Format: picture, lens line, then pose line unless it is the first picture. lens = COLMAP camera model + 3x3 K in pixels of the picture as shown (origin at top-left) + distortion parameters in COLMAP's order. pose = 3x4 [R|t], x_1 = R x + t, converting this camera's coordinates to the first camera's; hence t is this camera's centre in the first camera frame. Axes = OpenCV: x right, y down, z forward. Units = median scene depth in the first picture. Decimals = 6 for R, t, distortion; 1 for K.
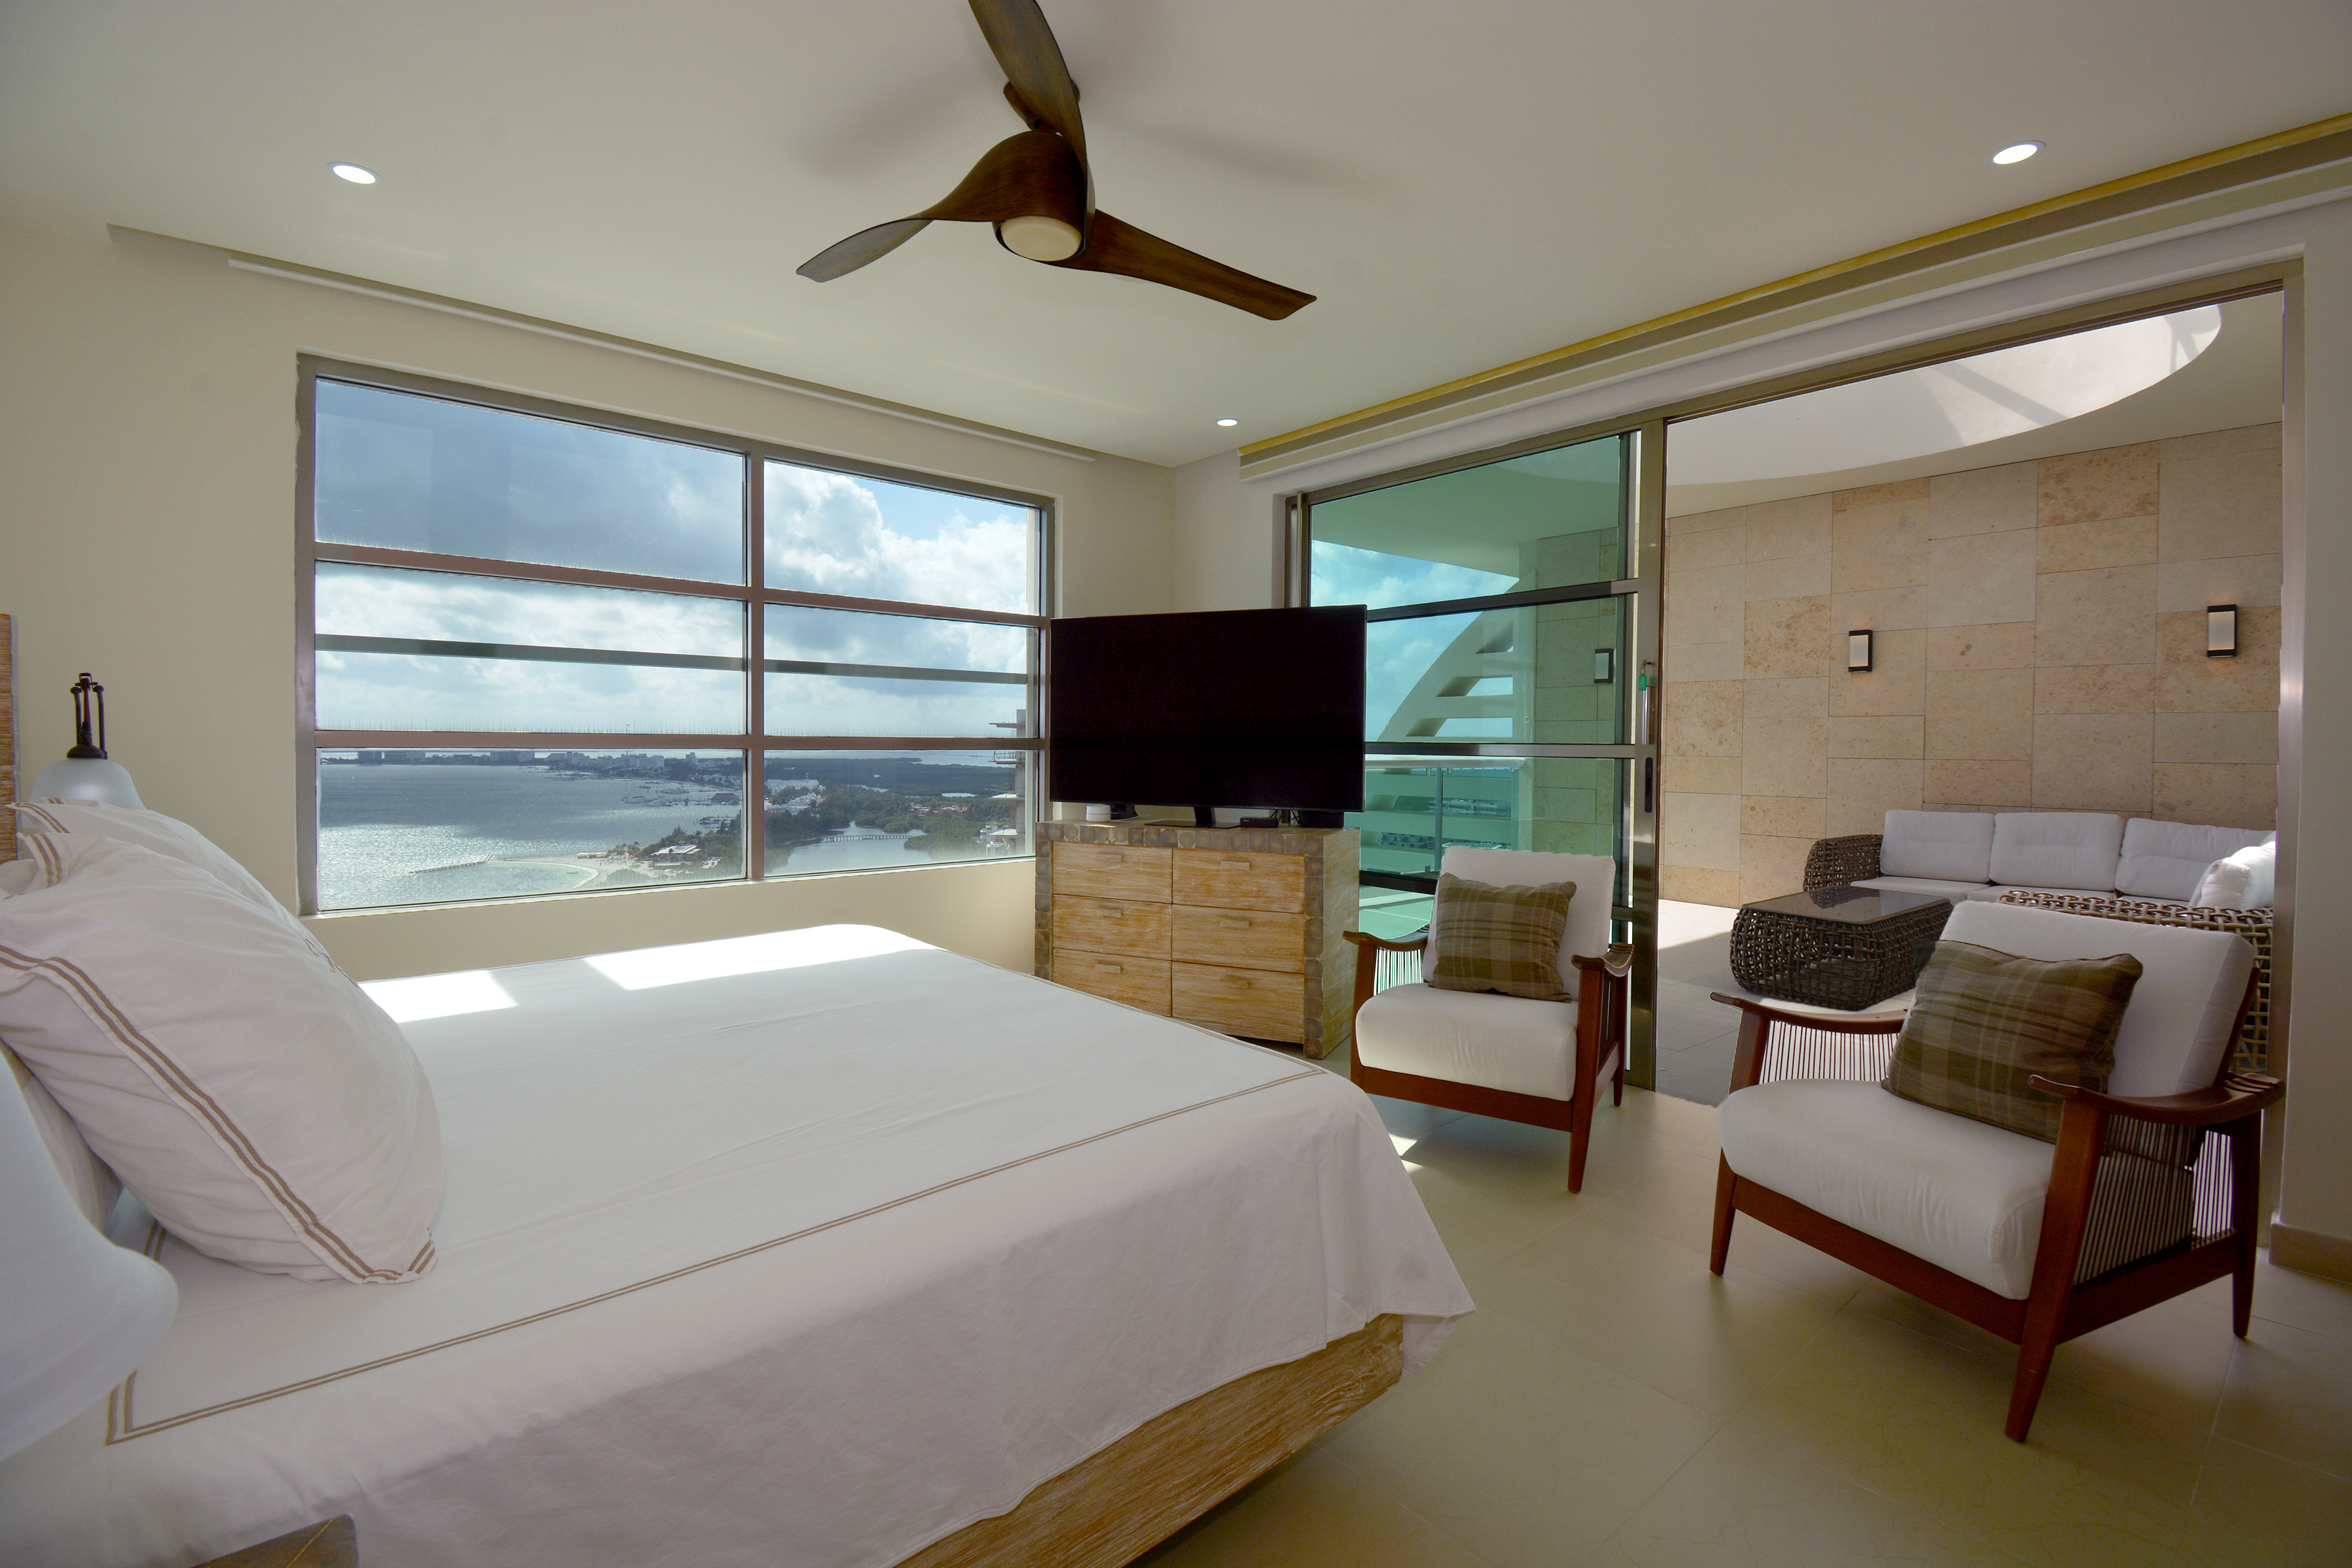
lens RADIAL K [[1033.7, 0, 1199.9], [0, 1033.7, 763.8], [0, 0, 1]] dist [0.019193, -0.025703]
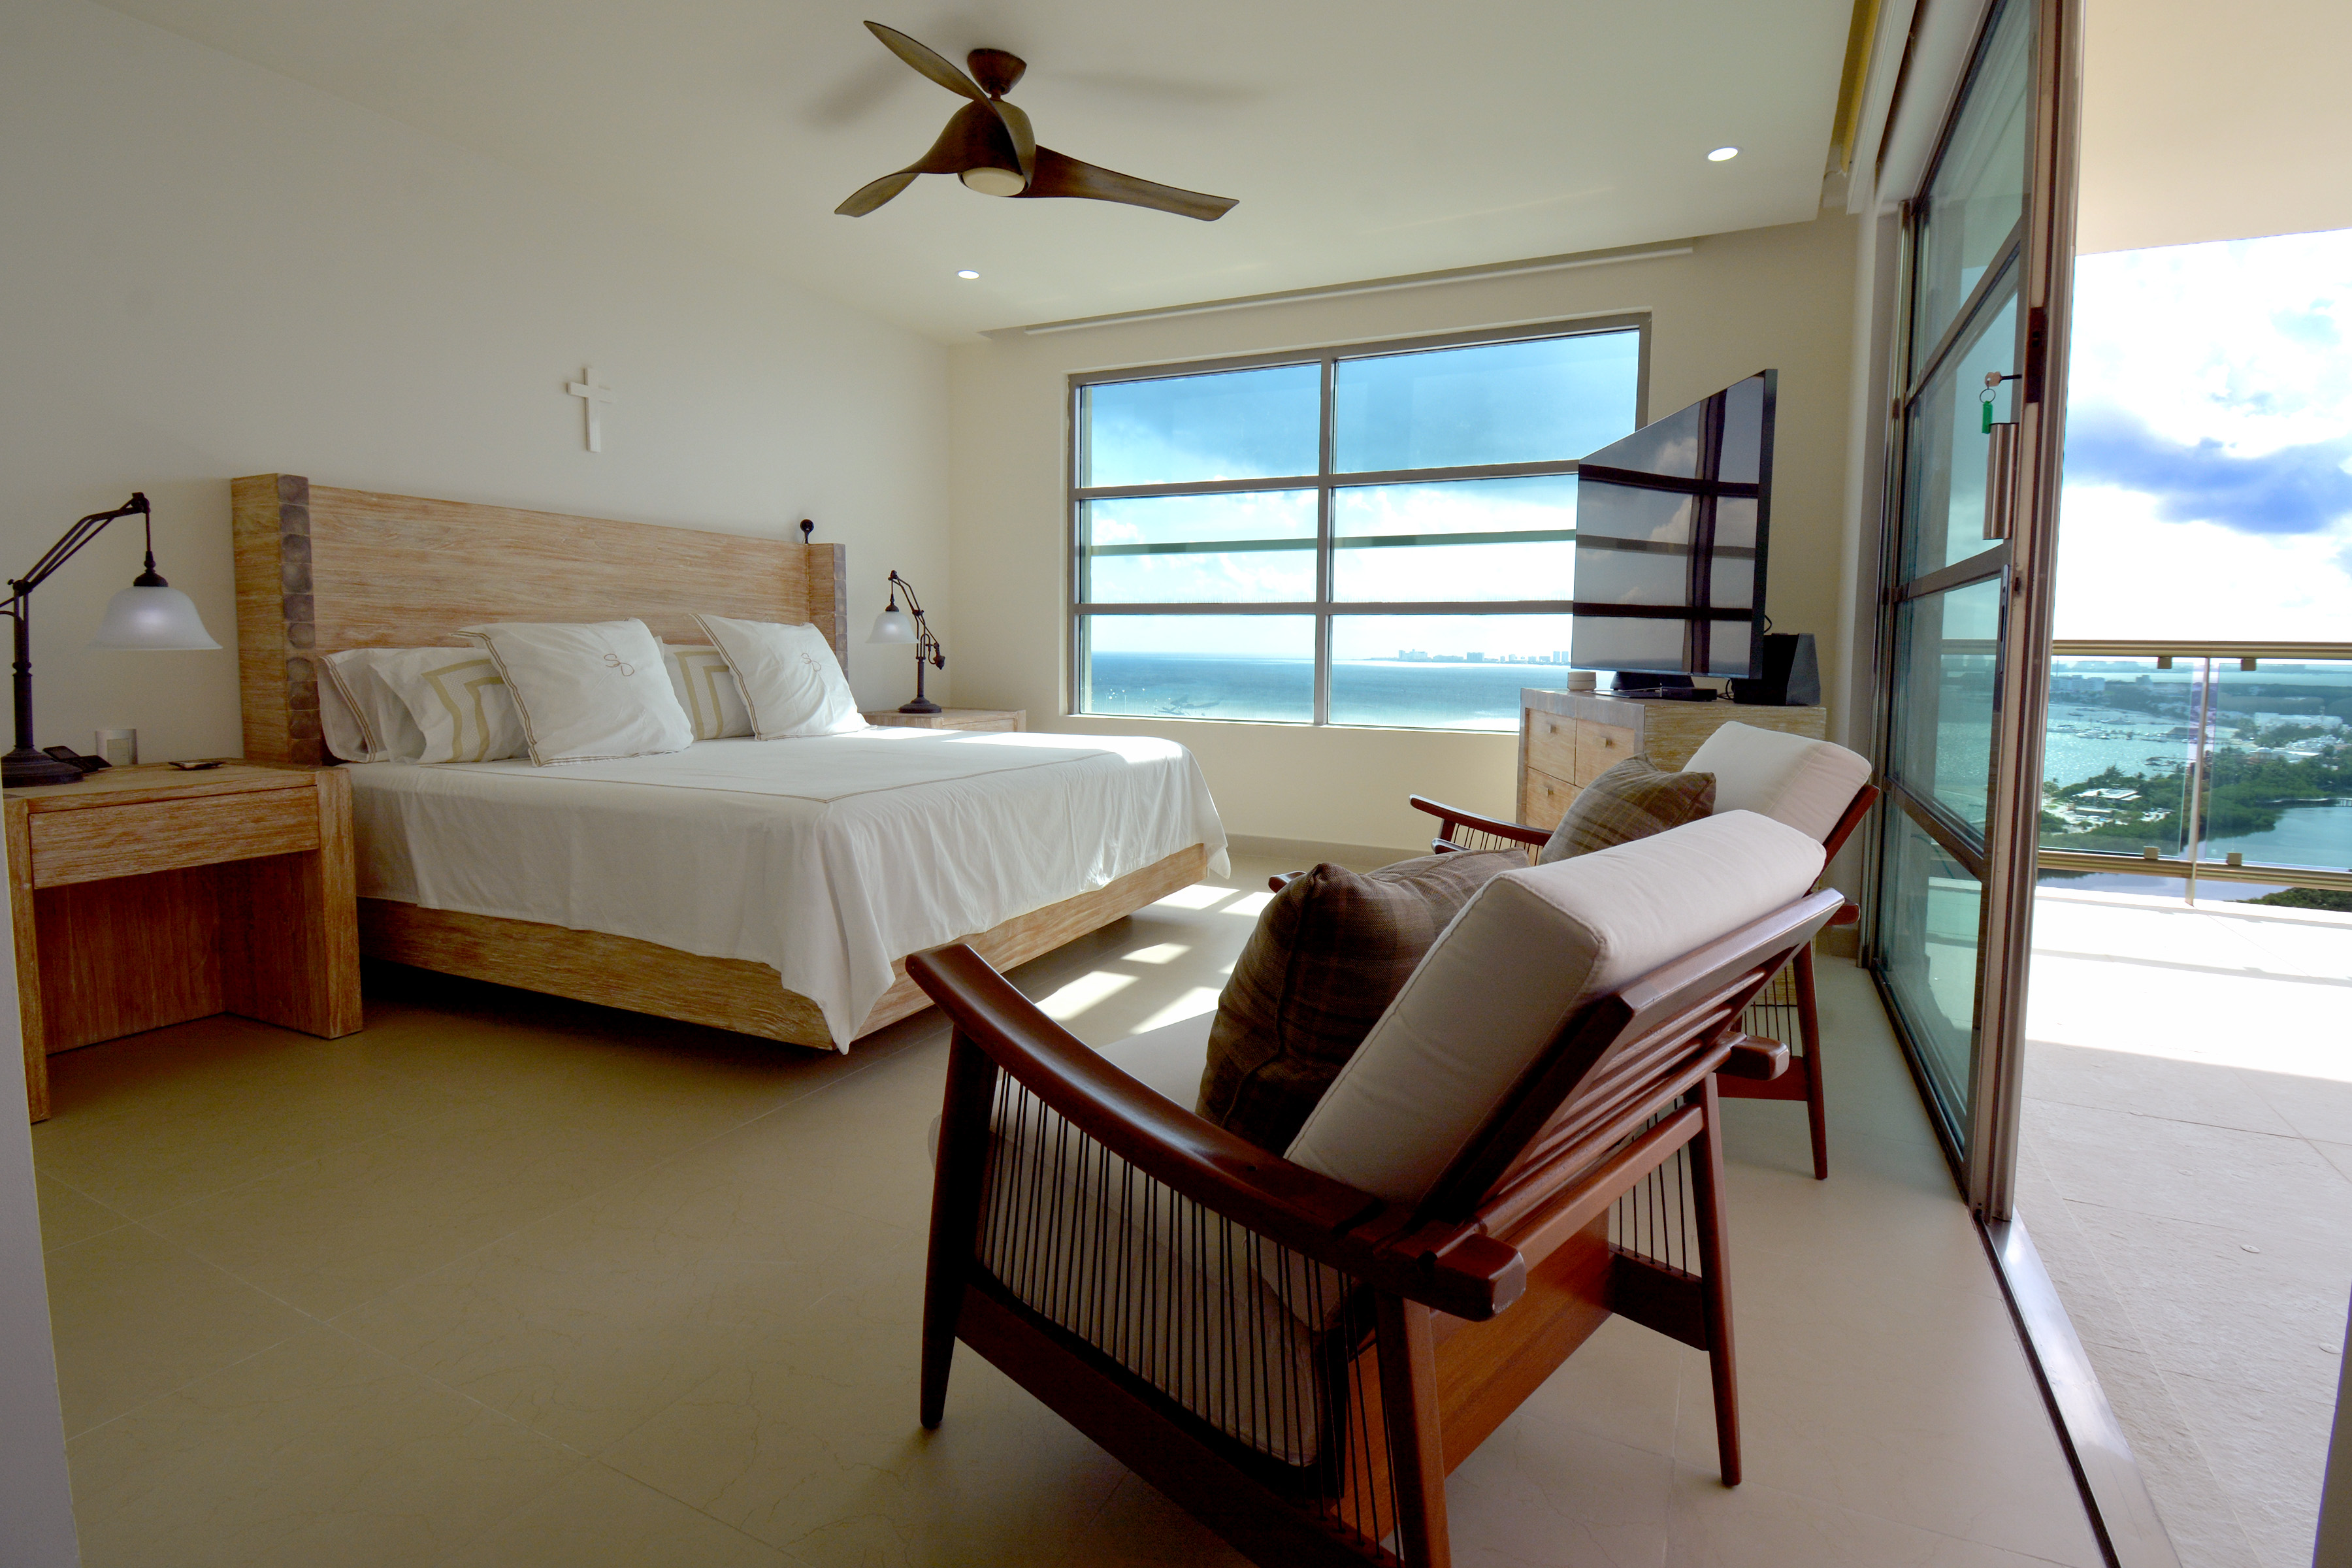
lens RADIAL K [[1110.9, 0, 1204.9], [0, 1110.9, 731.1], [0, 0, 1]] dist [0.020162, -0.027445]
pose [[0.397097, 0.065486, -0.915437, 0.684905], [-0.026113, 0.997853, 0.060055, 0.046560], [0.917405, 0.000058, 0.397955, 0.374460]]
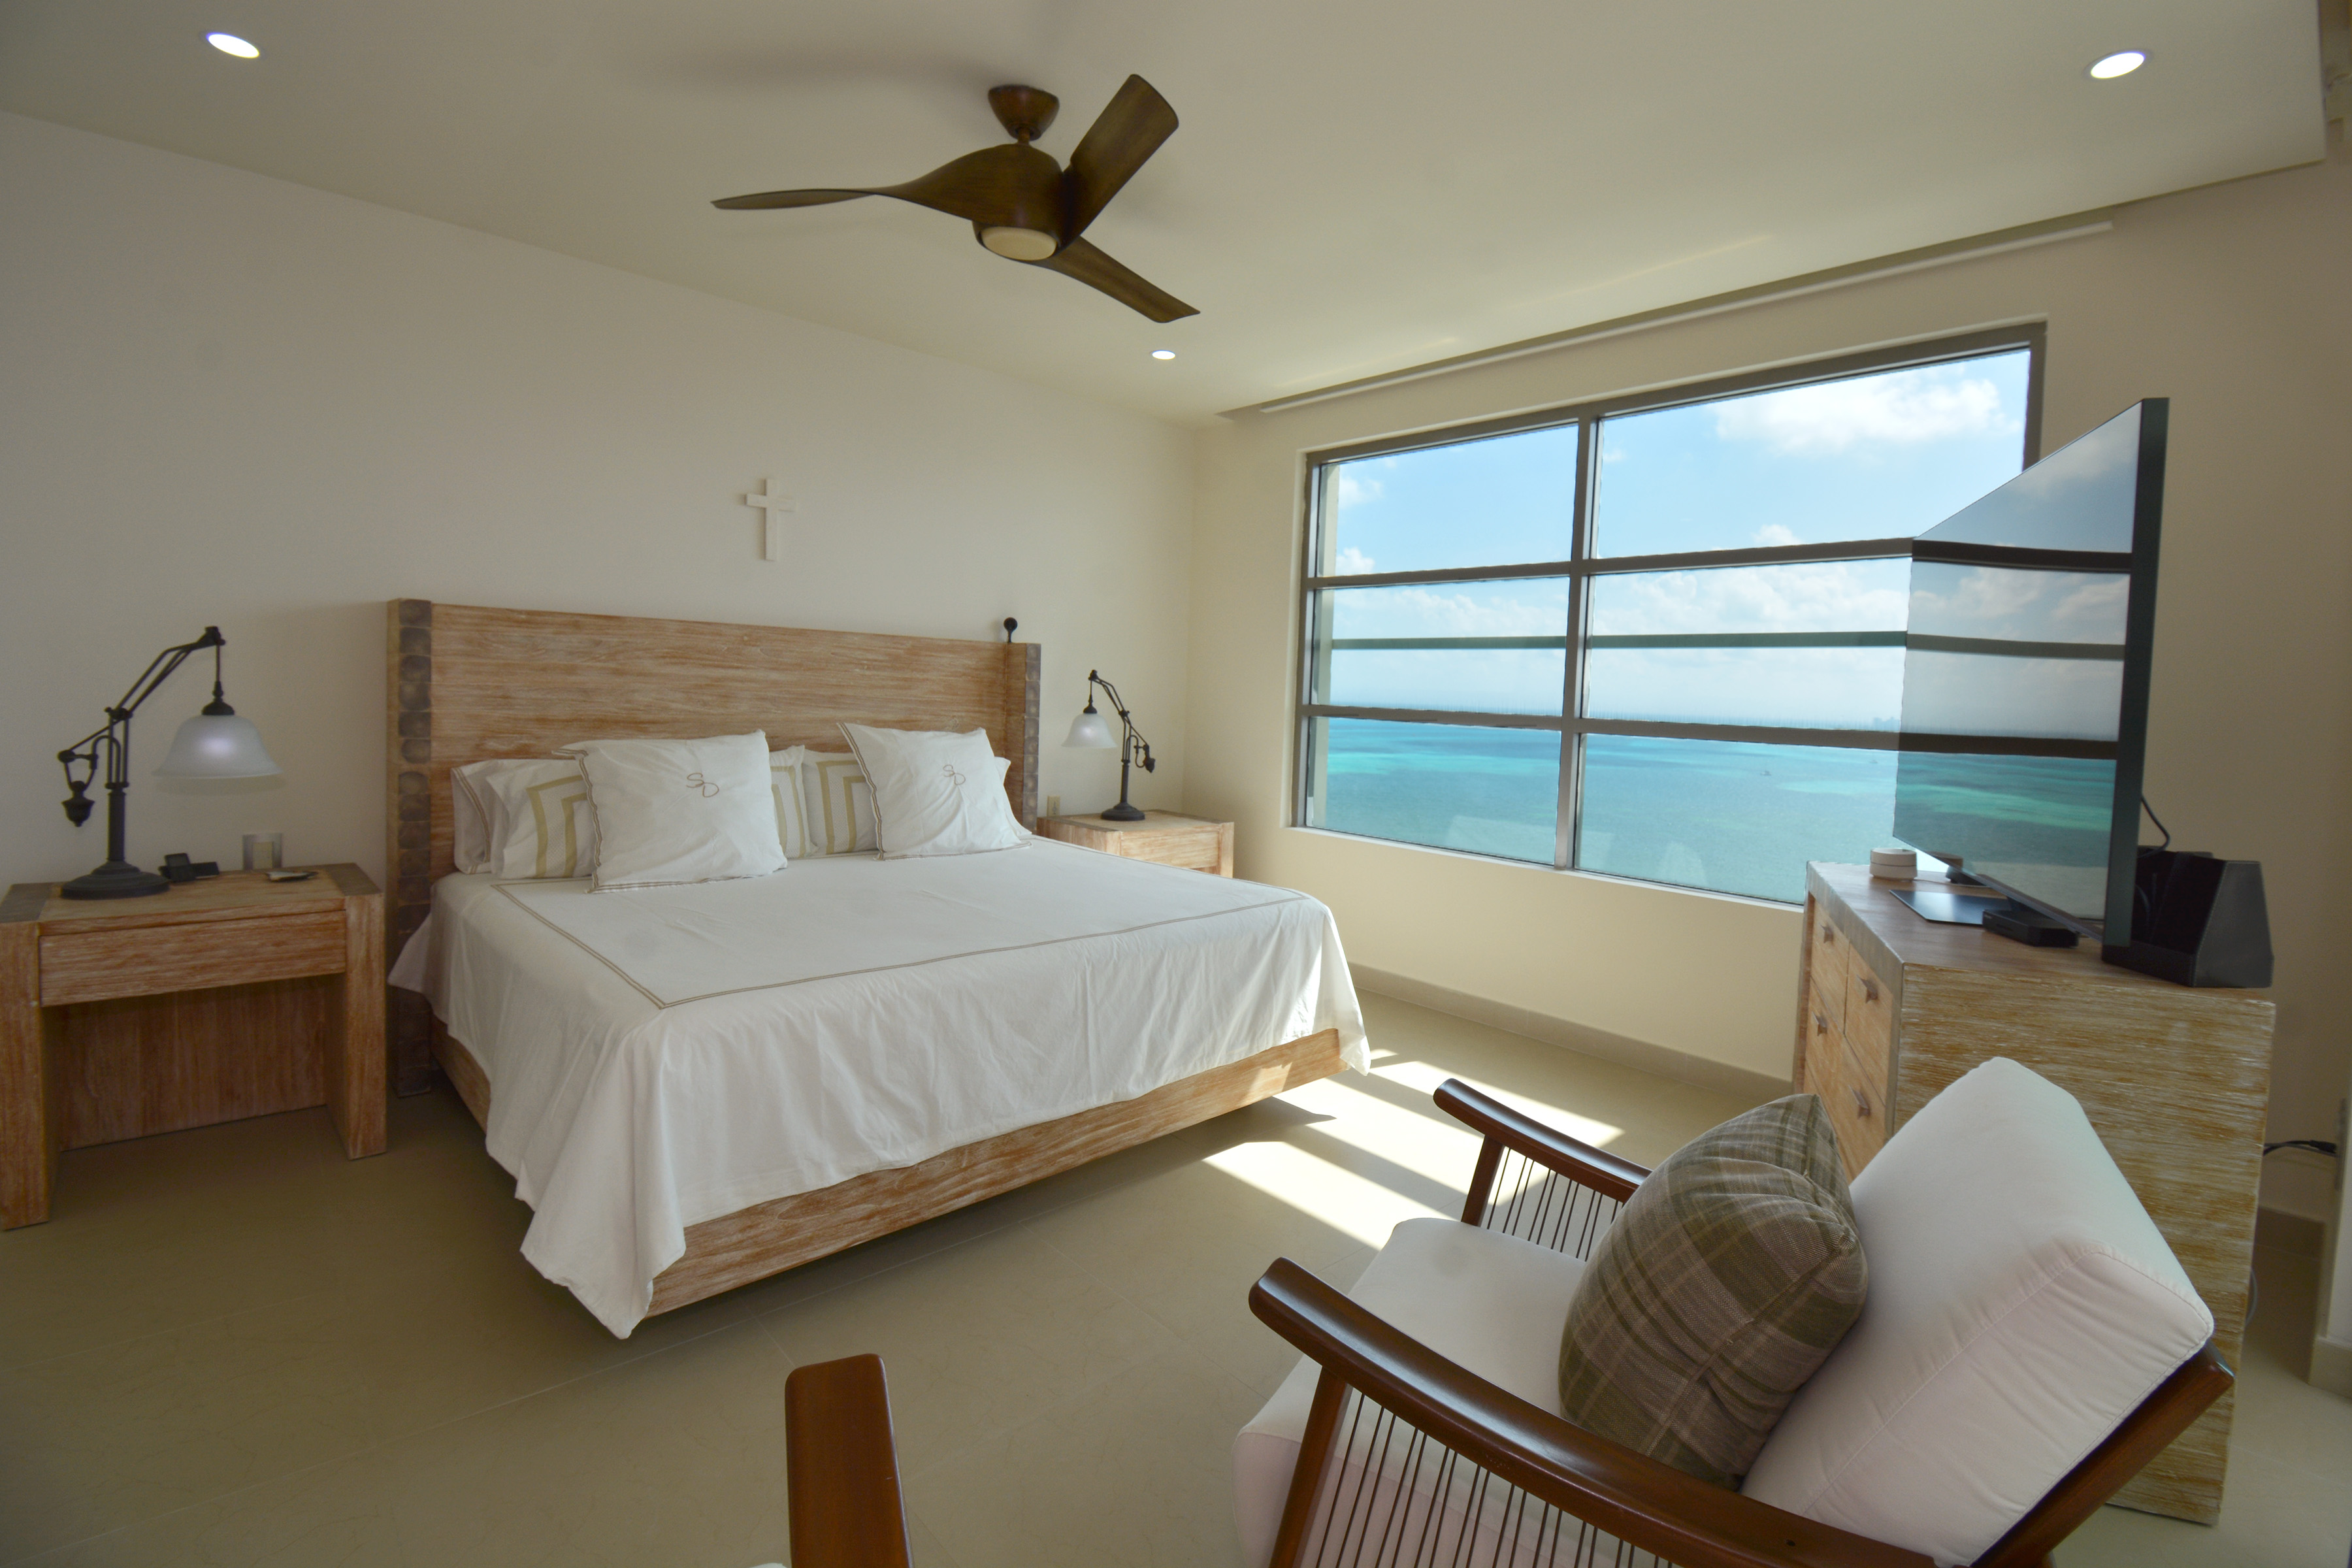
lens RADIAL K [[1064.3, 0, 1233.0], [0, 1064.3, 736.8], [0, 0, 1]] dist [0.013632, -0.021547]
pose [[0.038468, 0.035647, -0.998624, 0.530052], [-0.057746, 0.997773, 0.033392, -0.024166], [0.997590, 0.056382, 0.040441, 0.655080]]
